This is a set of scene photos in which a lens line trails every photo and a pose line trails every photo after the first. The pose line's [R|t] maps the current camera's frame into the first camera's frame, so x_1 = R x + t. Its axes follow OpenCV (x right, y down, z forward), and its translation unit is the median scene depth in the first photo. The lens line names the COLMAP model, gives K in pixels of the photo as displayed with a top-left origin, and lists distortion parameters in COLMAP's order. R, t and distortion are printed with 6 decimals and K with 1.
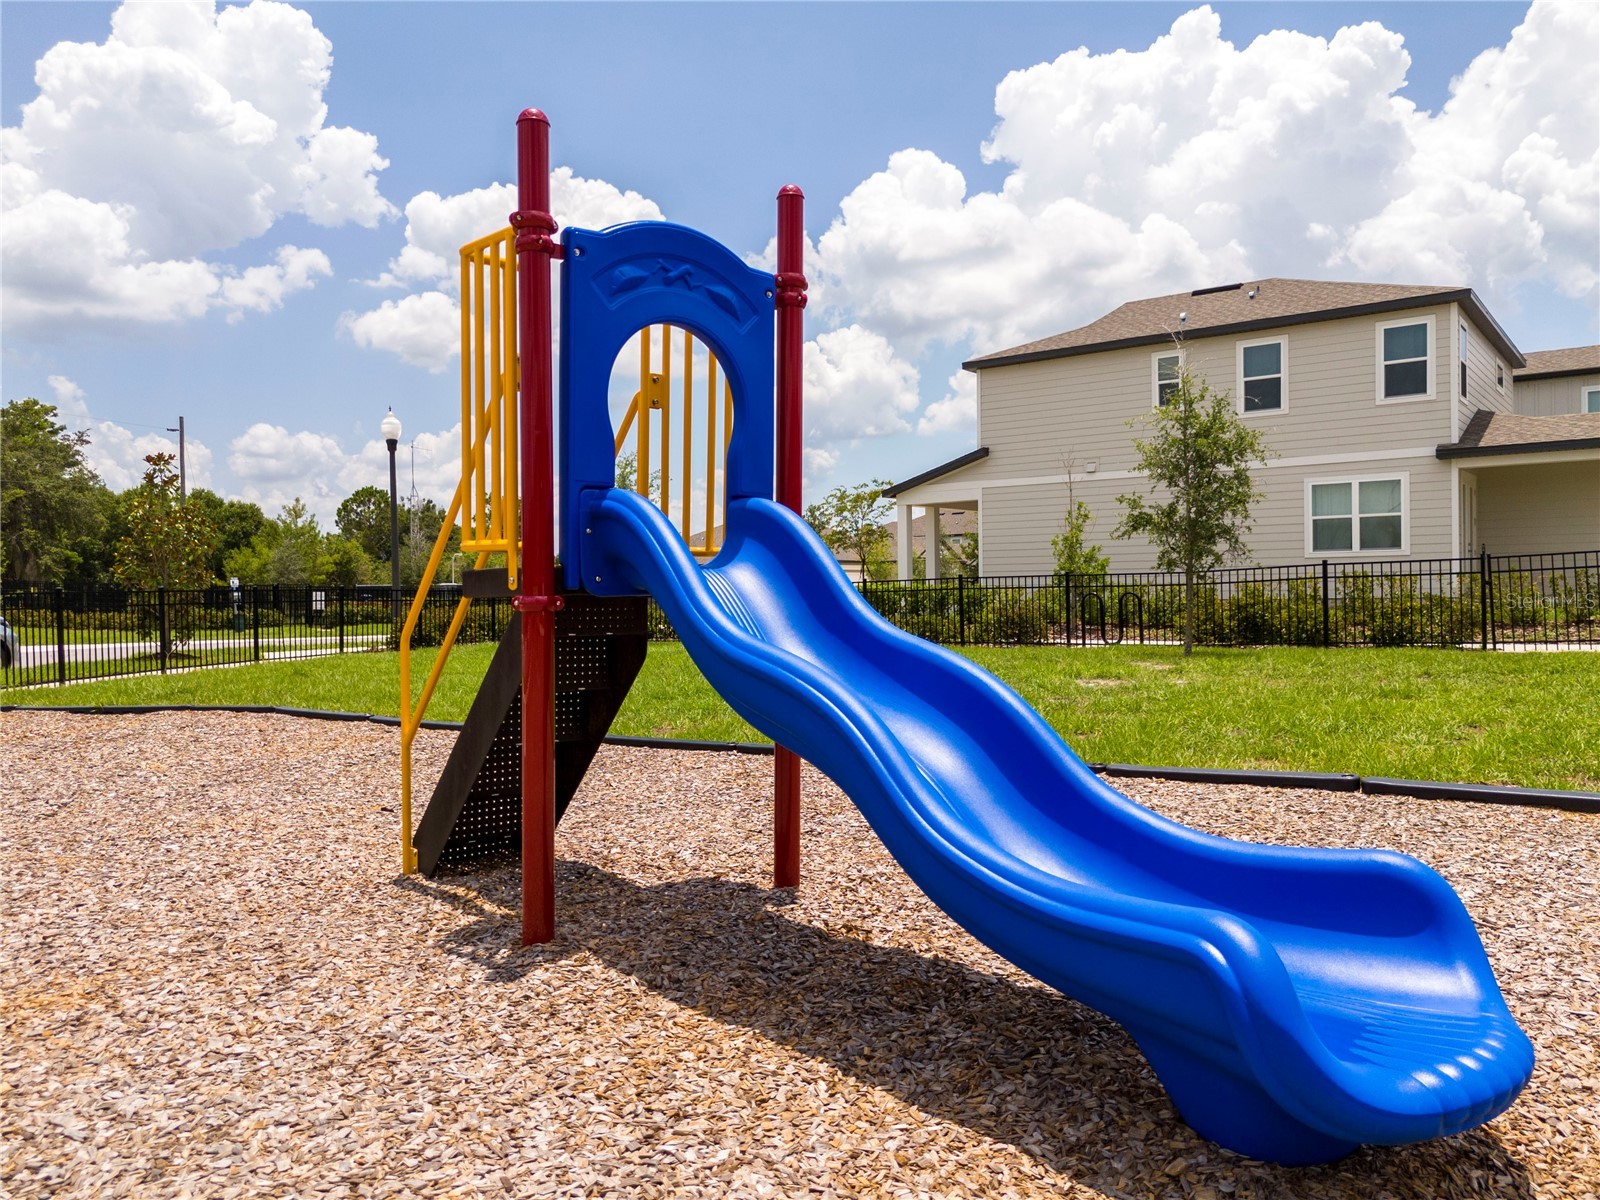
lens RADIAL K [[1184.5, 0, 799.7], [0, 1184.5, 592.5], [0, 0, 1]] dist [0.078046, -0.086071]
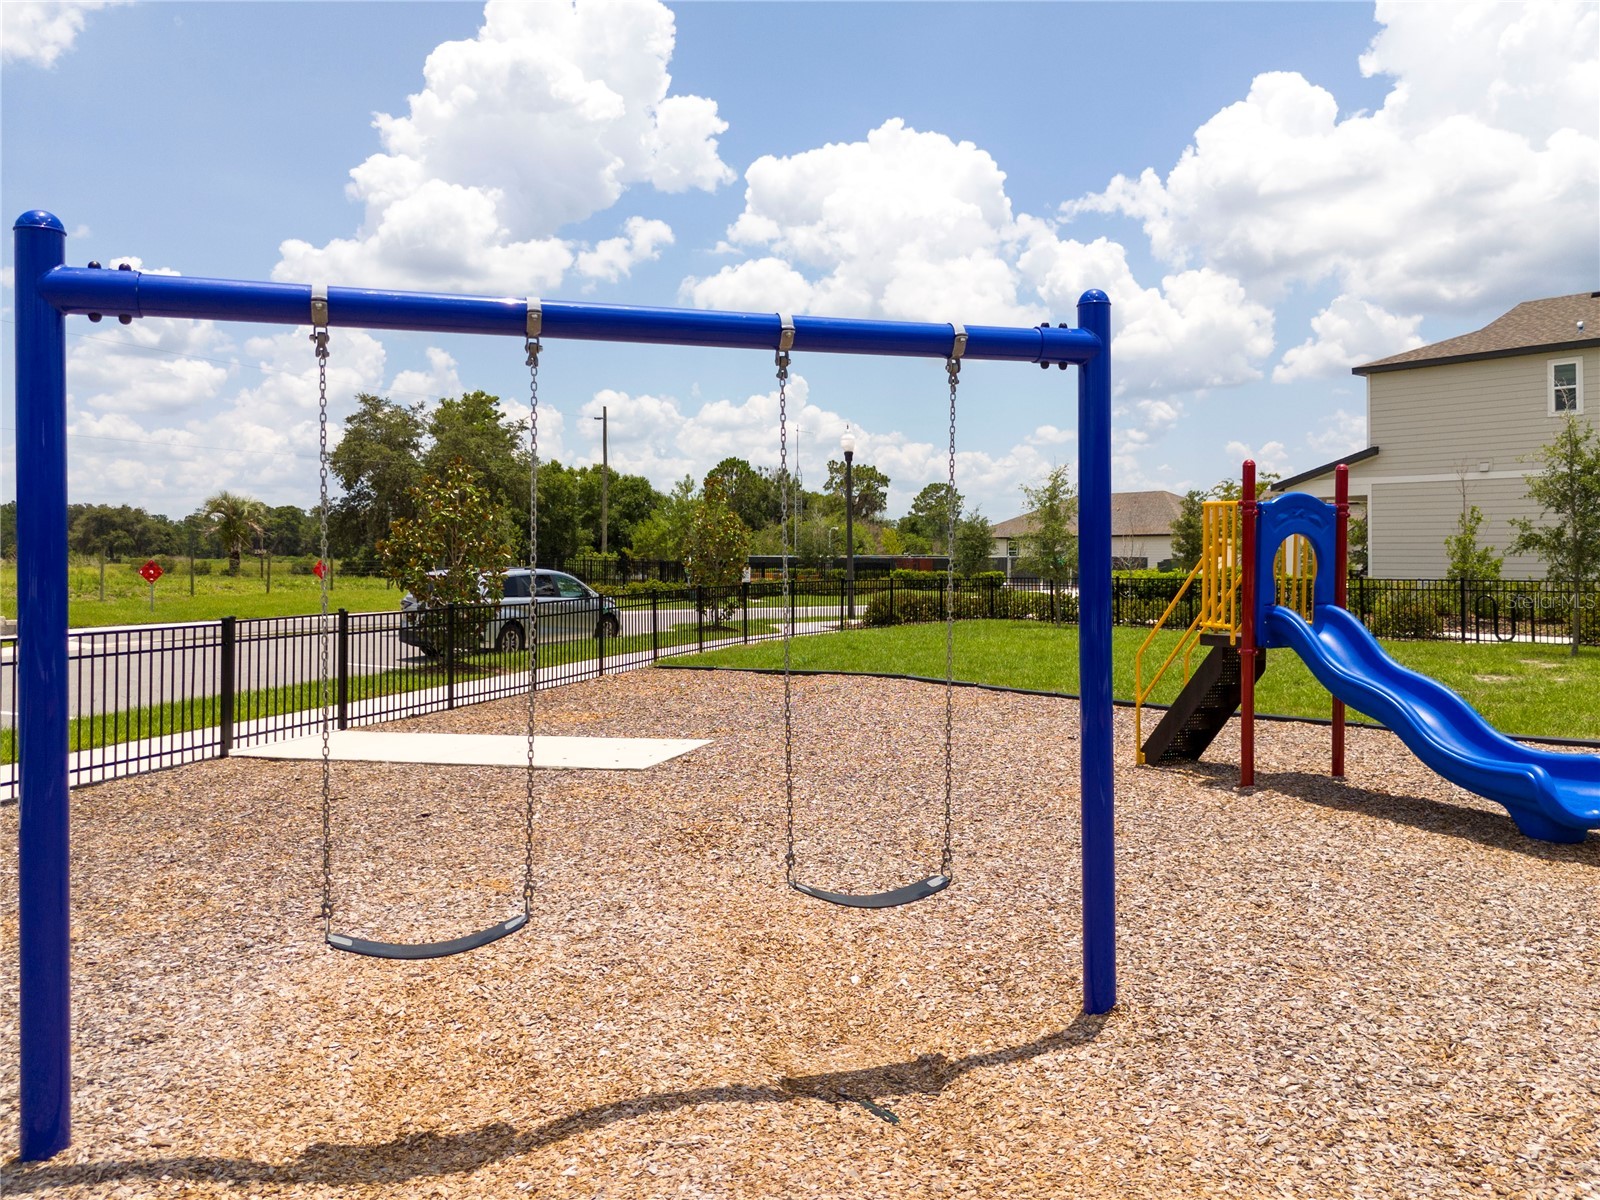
lens RADIAL K [[1243.9, 0, 846.0], [0, 1243.9, 534.3], [0, 0, 1]] dist [0.025152, -0.001747]
pose [[0.973653, 0.007697, -0.227905, -0.024365], [-0.011456, 0.999819, -0.015177, -0.010155], [0.227747, 0.017388, 0.973565, -0.096336]]
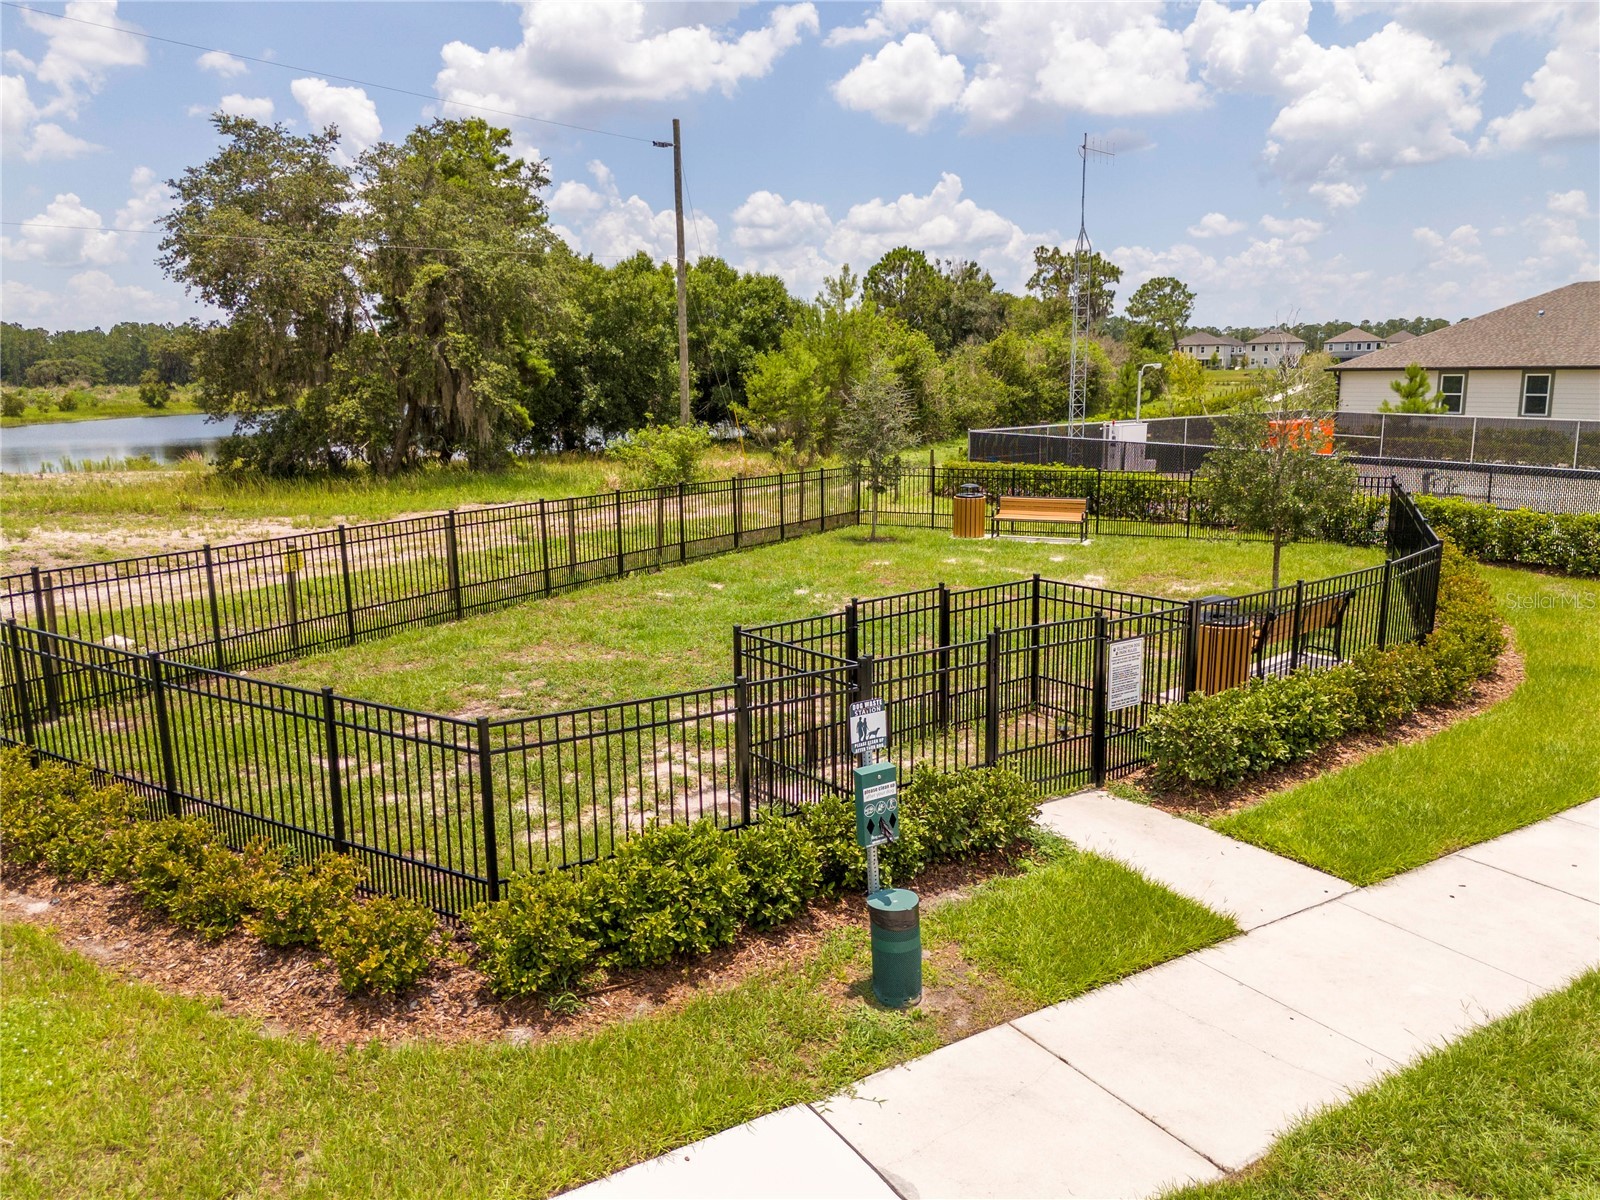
lens RADIAL K [[1184.5, 0, 799.7], [0, 1184.5, 592.5], [0, 0, 1]] dist [0.078046, -0.086071]
pose [[0.924889, 0.069098, -0.373906, -0.250719], [0.004703, 0.981196, 0.192959, -0.039650], [0.380208, -0.180224, 0.907172, 0.502780]]
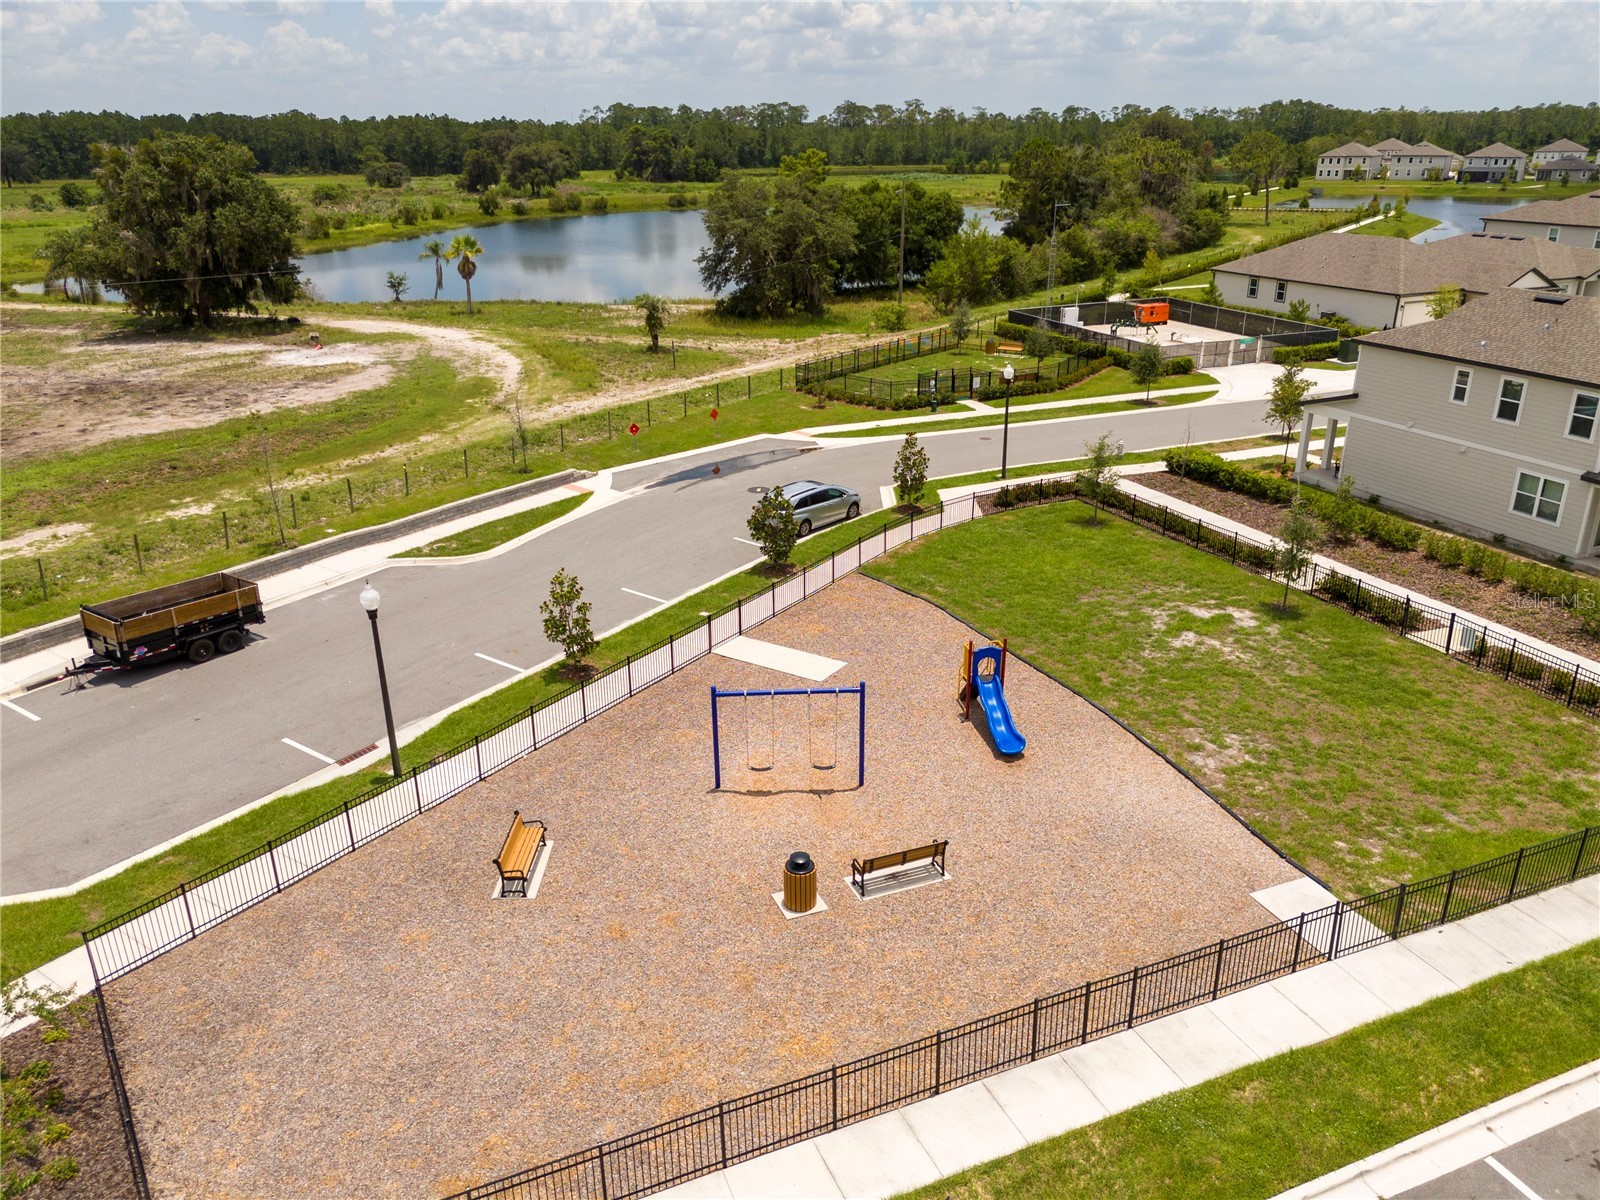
lens RADIAL K [[1184.5, 0, 799.7], [0, 1184.5, 592.5], [0, 0, 1]] dist [0.078046, -0.086071]
pose [[0.858523, 0.192769, -0.475161, 0.160942], [-0.004752, 0.929598, 0.368543, -0.225709], [0.512753, -0.314145, 0.798998, -0.380160]]
